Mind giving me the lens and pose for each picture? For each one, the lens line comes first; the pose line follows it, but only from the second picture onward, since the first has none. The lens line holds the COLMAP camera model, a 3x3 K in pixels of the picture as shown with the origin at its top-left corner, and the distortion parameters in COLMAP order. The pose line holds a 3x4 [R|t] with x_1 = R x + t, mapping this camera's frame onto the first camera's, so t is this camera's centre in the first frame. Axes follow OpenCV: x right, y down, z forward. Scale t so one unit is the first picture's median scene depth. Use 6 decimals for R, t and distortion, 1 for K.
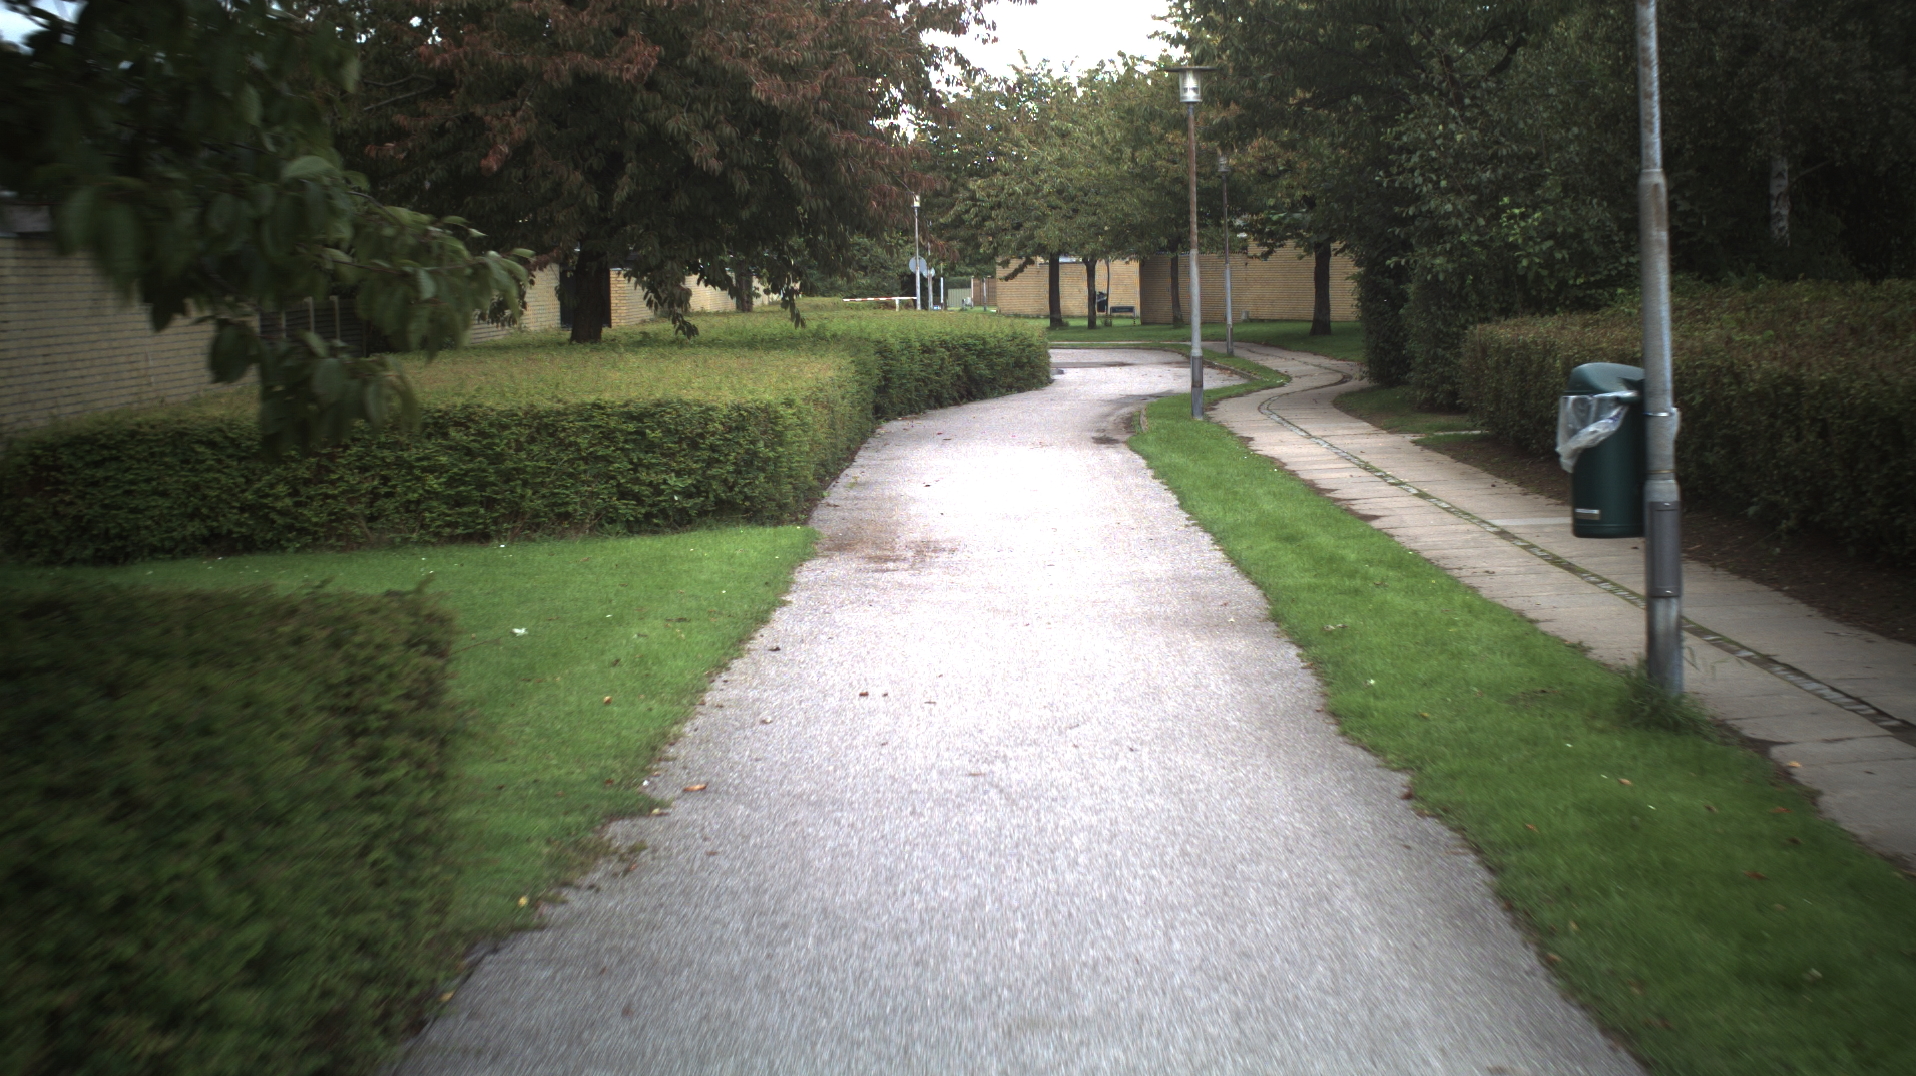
lens RADIAL K [[3336.6, 0, 962.9], [0, 3336.6, 531.0], [0, 0, 1]] dist [-0.262206, 0.000000]
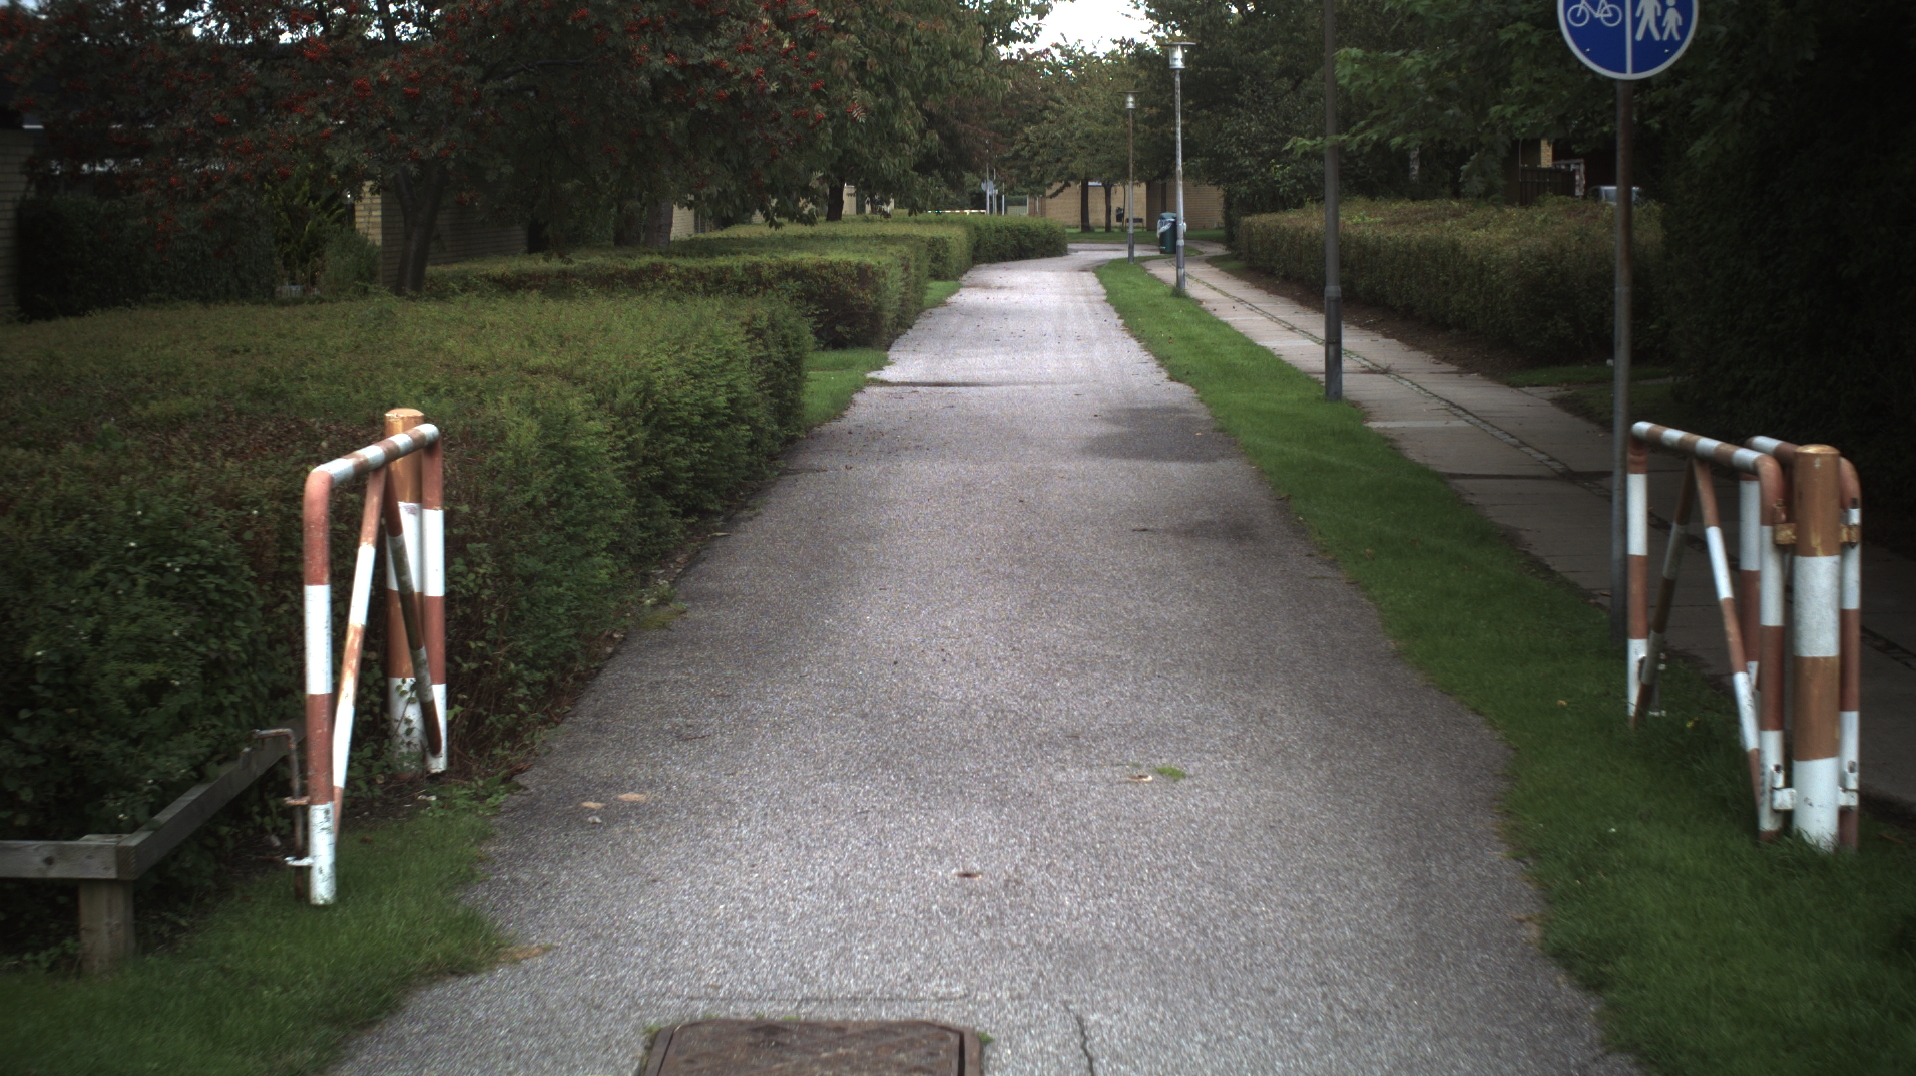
lens RADIAL K [[3336.6, 0, 964.6], [0, 3336.6, 554.9], [0, 0, 1]] dist [-0.262206, 0.000000]
pose [[0.999725, 0.017956, -0.015096, 0.001586], [-0.017480, 0.999362, 0.031155, 0.056190], [0.015645, -0.030882, 0.999401, -0.708209]]
